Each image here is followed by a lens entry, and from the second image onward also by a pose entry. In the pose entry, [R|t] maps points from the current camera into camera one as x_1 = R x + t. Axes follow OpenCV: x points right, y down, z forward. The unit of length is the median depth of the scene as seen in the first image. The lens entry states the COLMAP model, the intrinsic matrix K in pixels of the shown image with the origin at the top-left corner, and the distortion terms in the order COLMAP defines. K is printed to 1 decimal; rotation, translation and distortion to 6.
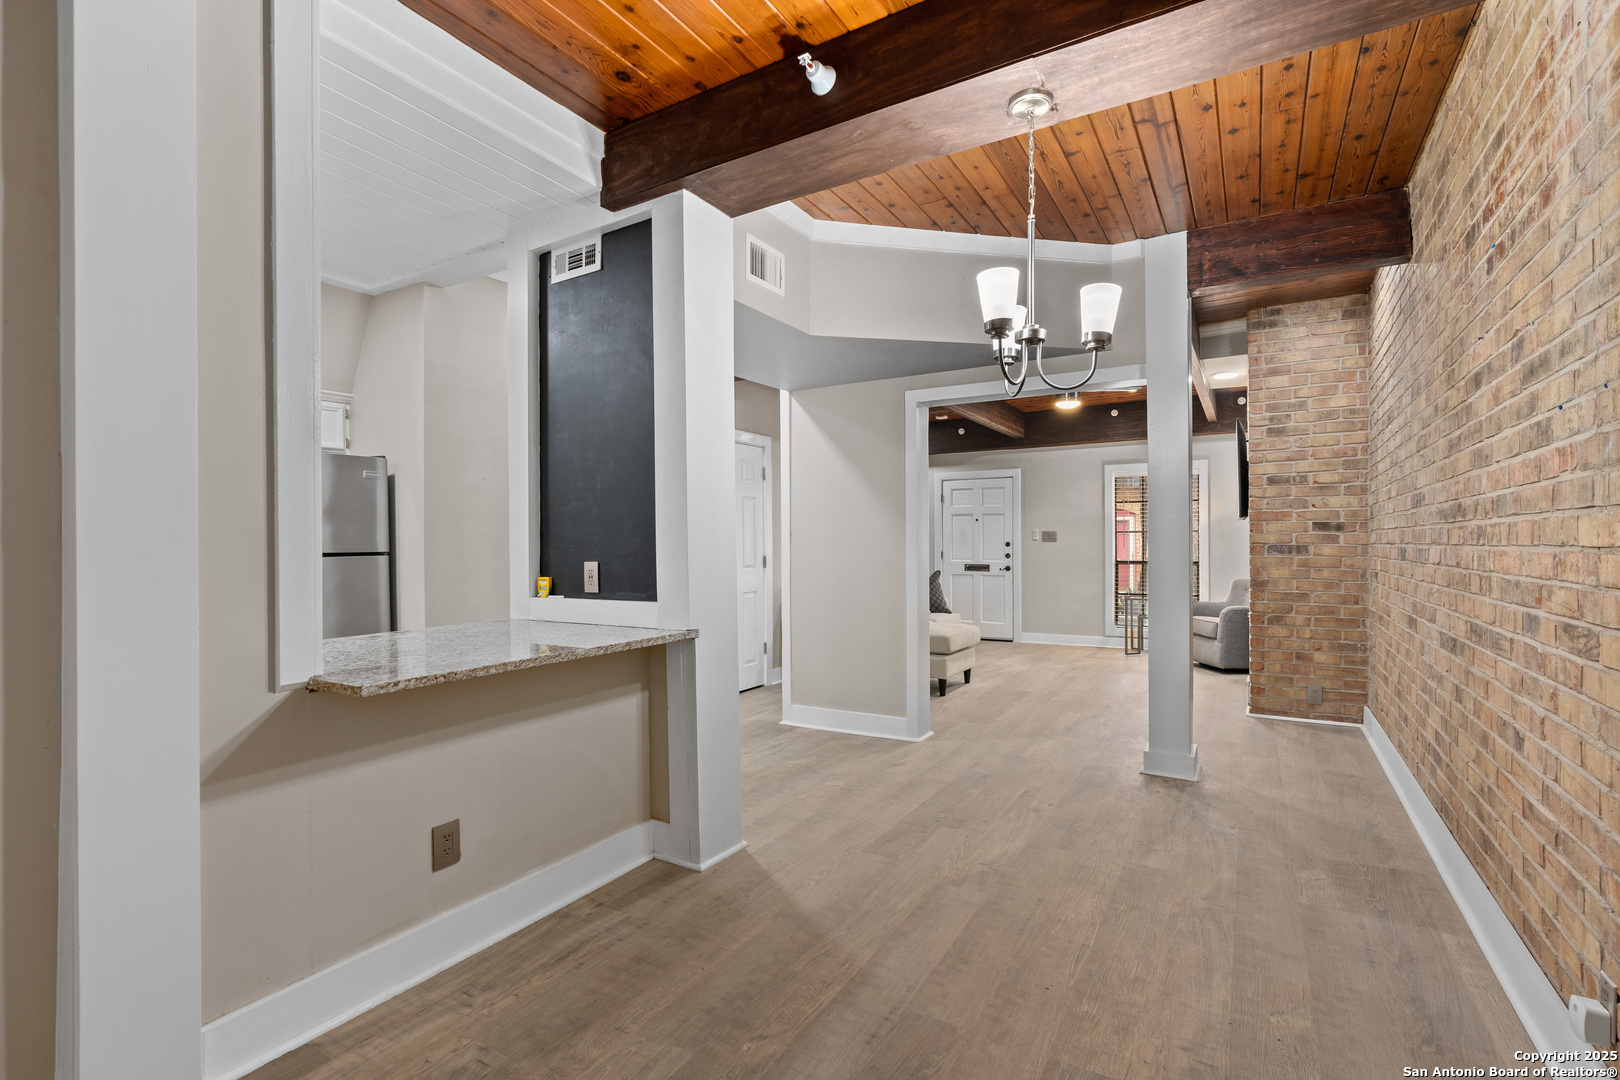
lens RADIAL K [[740.0, 0, 812.0], [0, 740.0, 543.6], [0, 0, 1]] dist [-0.010725, 0.003616]
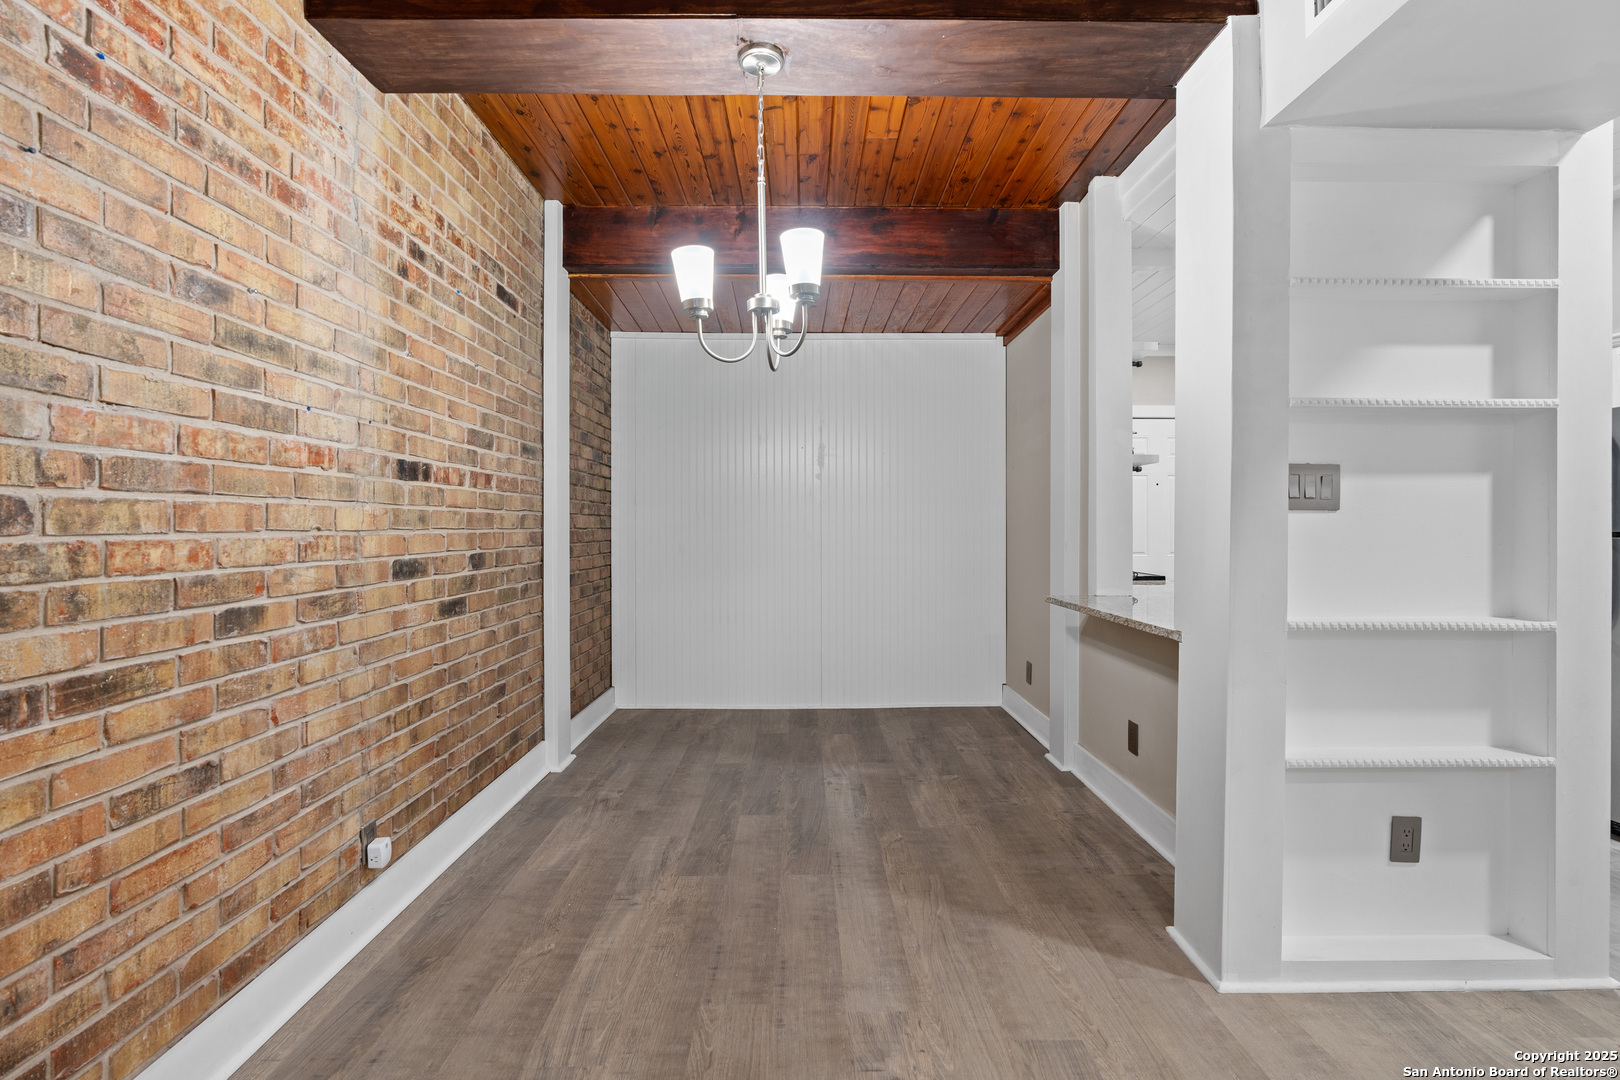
lens RADIAL K [[740.0, 0, 806.1], [0, 740.0, 531.1], [0, 0, 1]] dist [-0.010725, 0.003616]
pose [[-0.855698, 0.011349, -0.517350, 0.512715], [0.005568, 0.999904, 0.012725, -0.002565], [0.517445, 0.008008, -0.855679, 1.275009]]
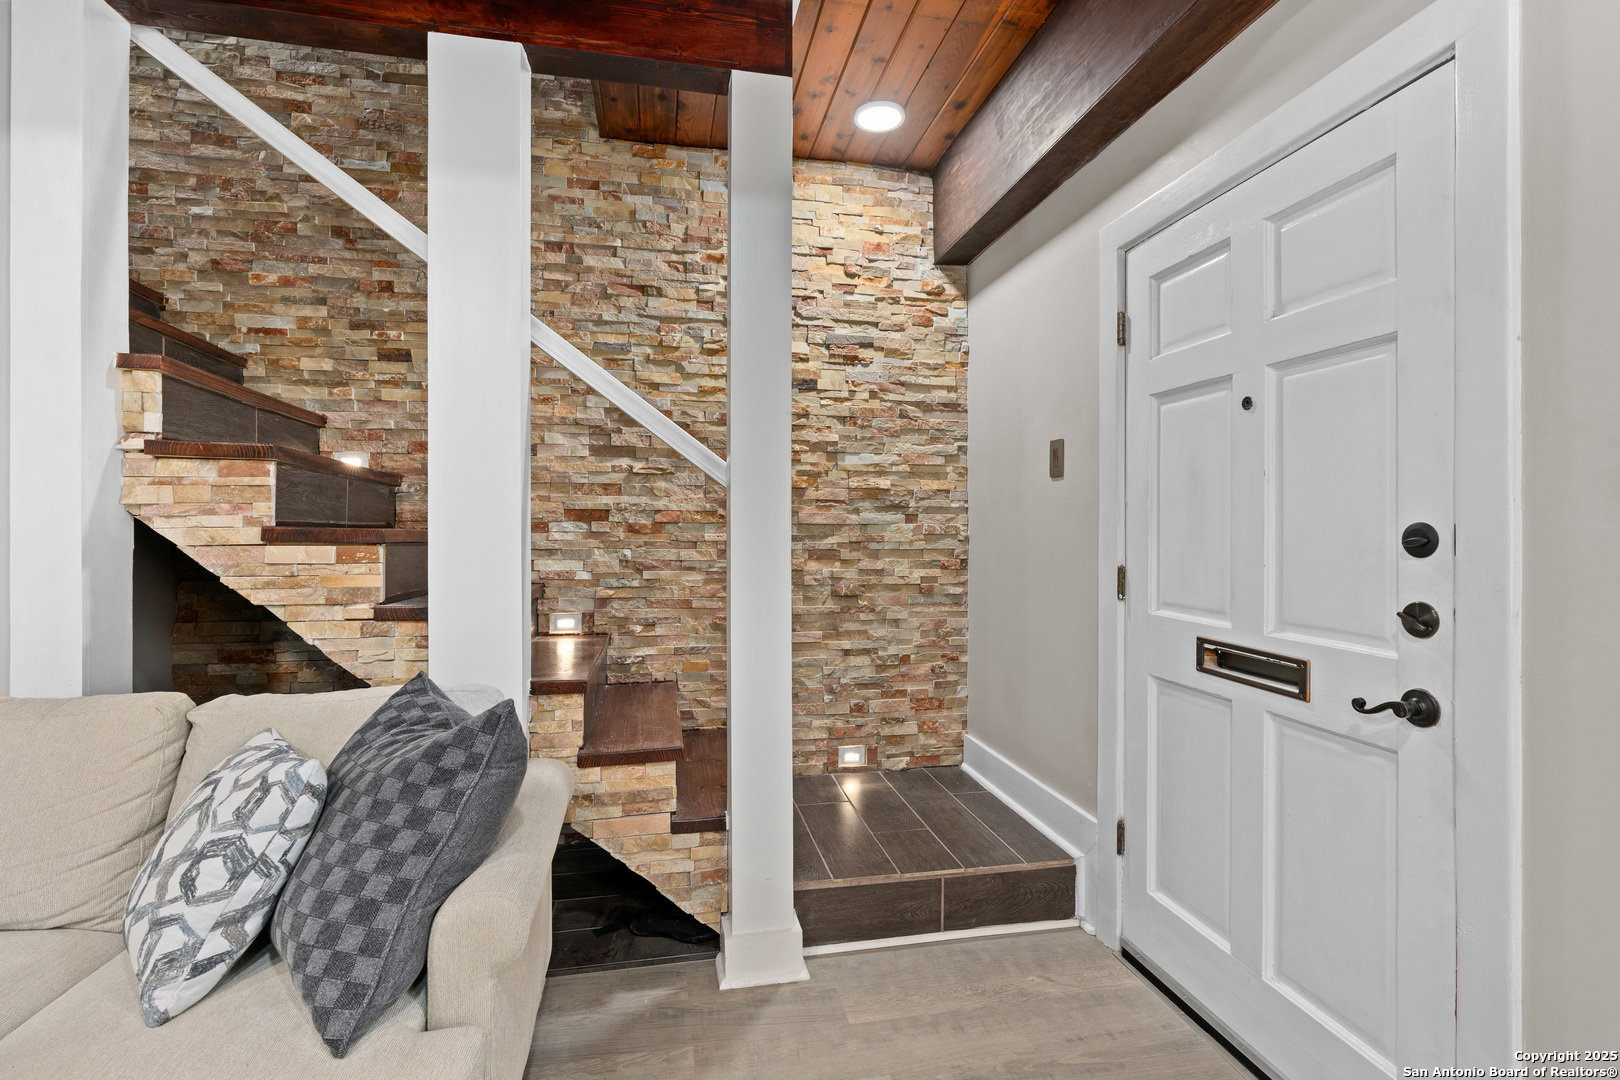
lens RADIAL K [[740.0, 0, 818.7], [0, 740.0, 524.0], [0, 0, 1]] dist [-0.010725, 0.003616]
pose [[0.684342, -0.000181, -0.729161, 0.847563], [-0.002831, 0.999992, -0.002906, -0.004144], [0.729156, 0.004053, 0.684336, 2.393667]]
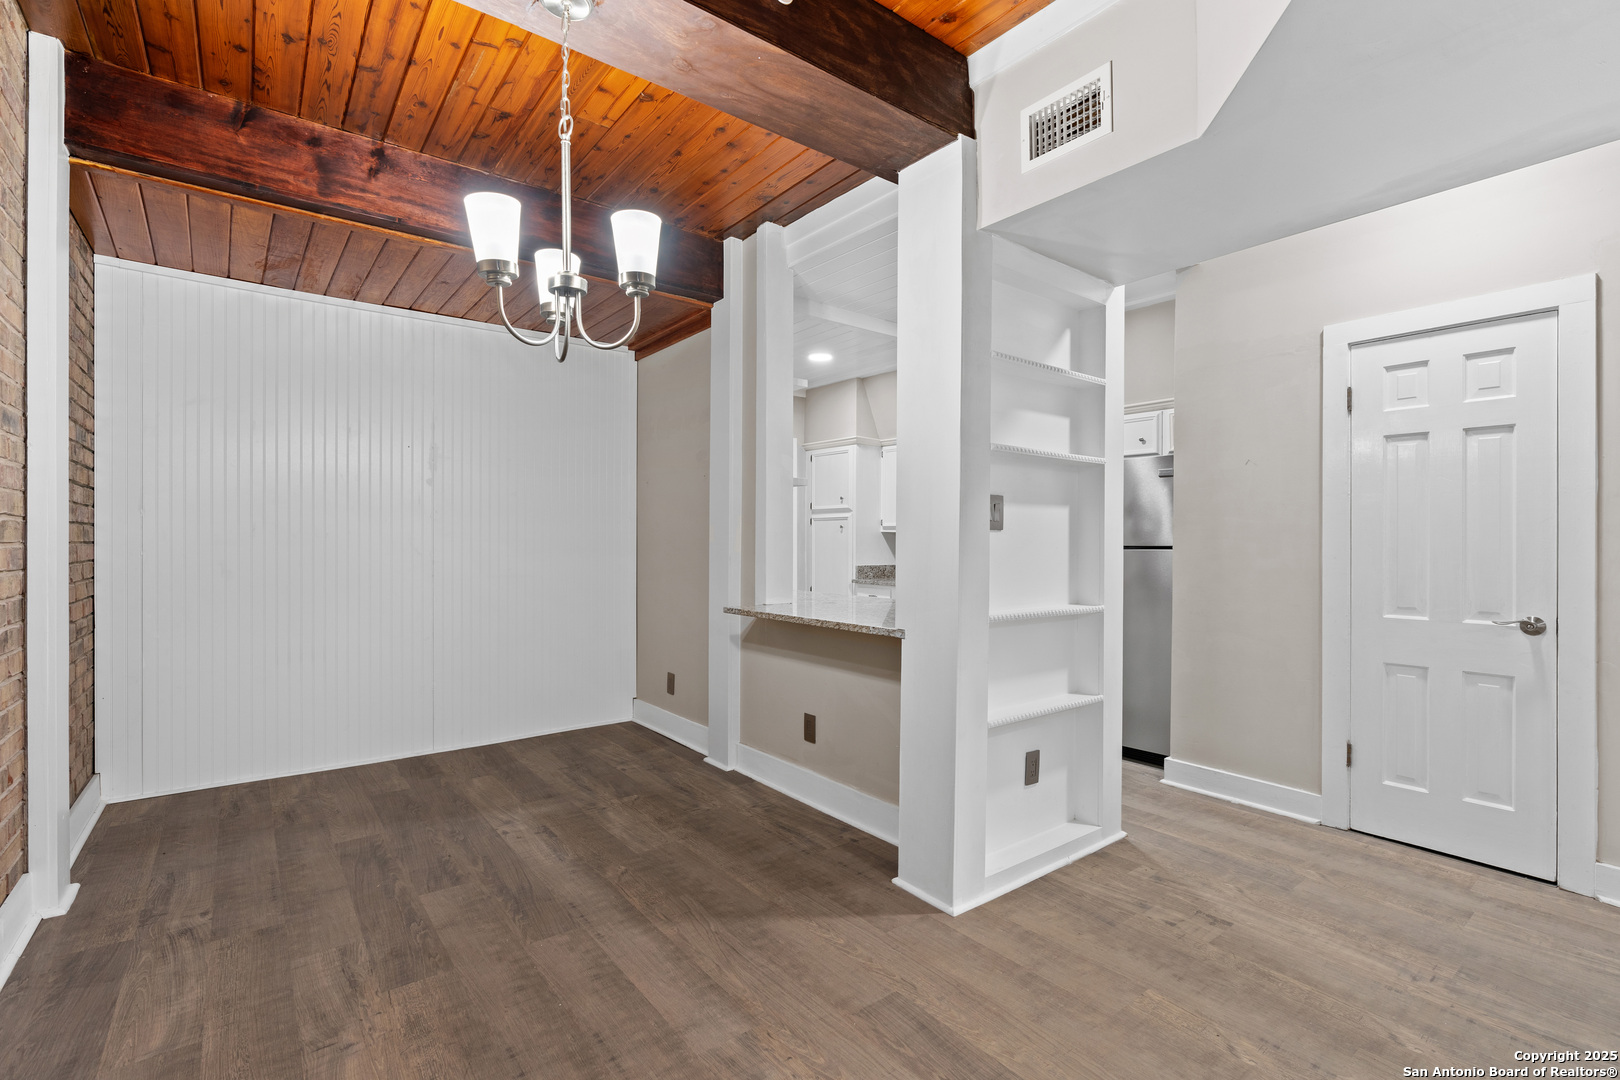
lens RADIAL K [[740.0, 0, 810.3], [0, 740.0, 546.5], [0, 0, 1]] dist [-0.010725, 0.003616]
pose [[-0.367304, 0.013862, -0.929998, 0.662231], [-0.002197, 0.999873, 0.015772, -0.003707], [0.930099, 0.007837, -0.367227, 1.075947]]
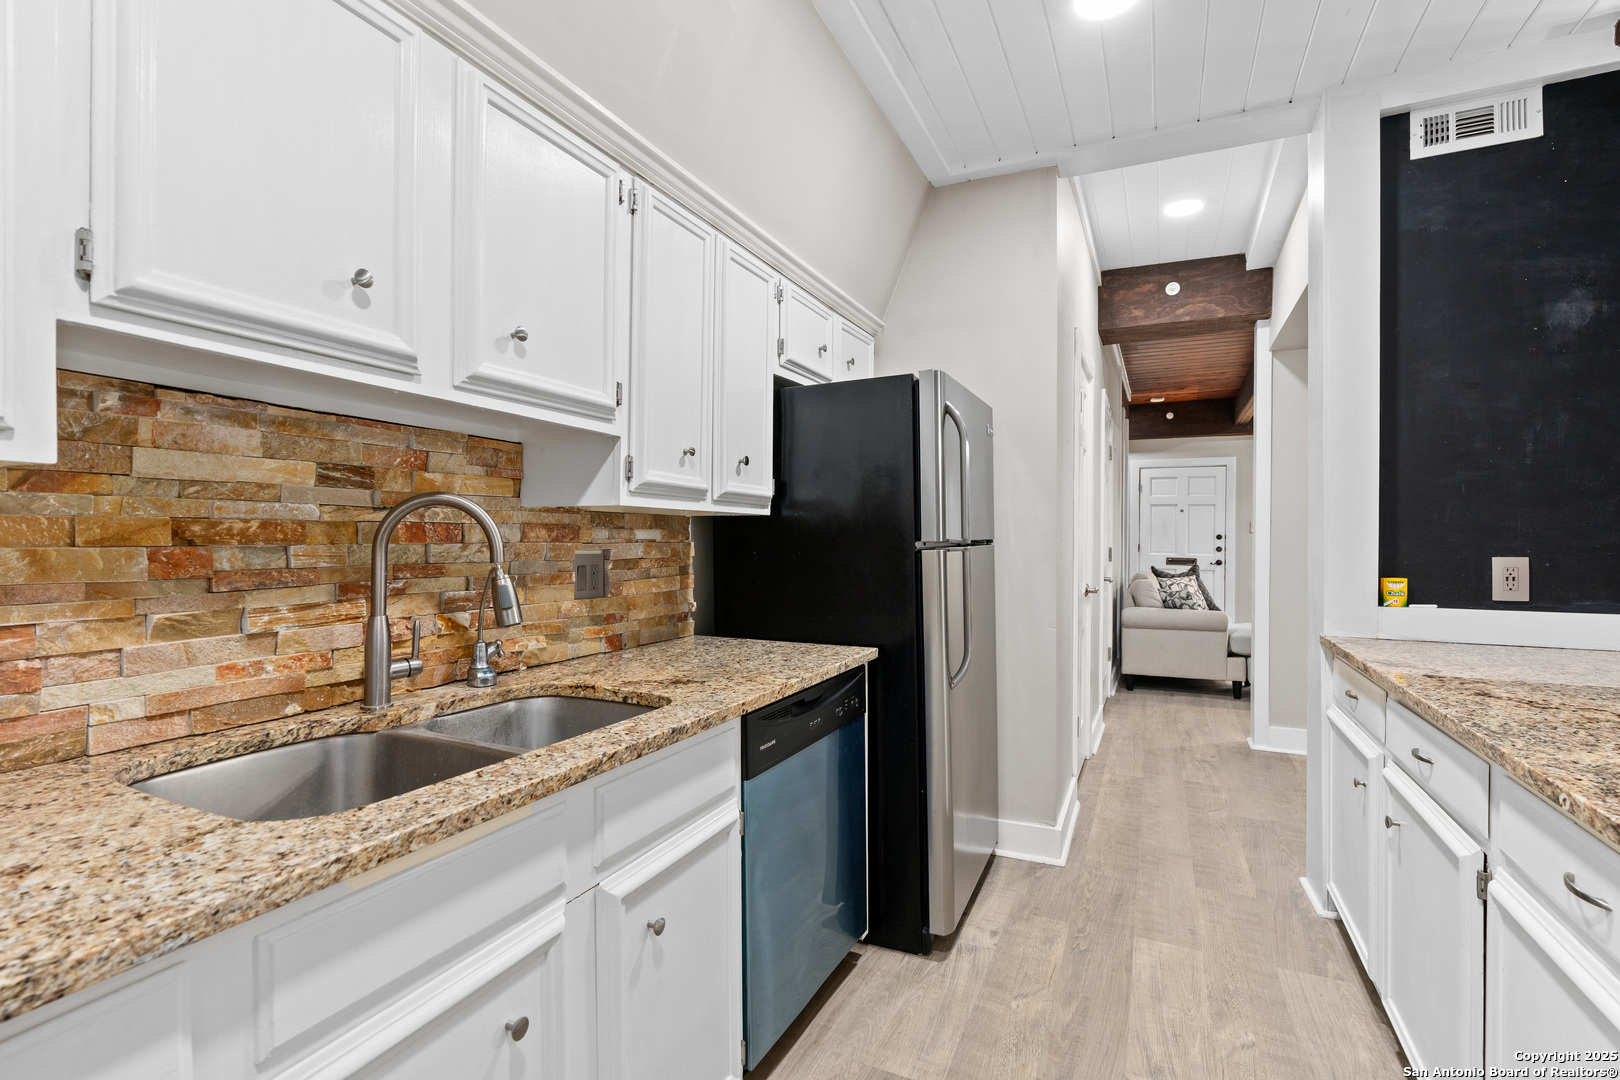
lens RADIAL K [[740.0, 0, 818.7], [0, 740.0, 539.6], [0, 0, 1]] dist [-0.010725, 0.003616]
pose [[0.994635, 0.010167, 0.102942, -0.983031], [-0.010883, 0.999920, 0.006400, 0.010639], [-0.102869, -0.007486, 0.994667, 0.360198]]
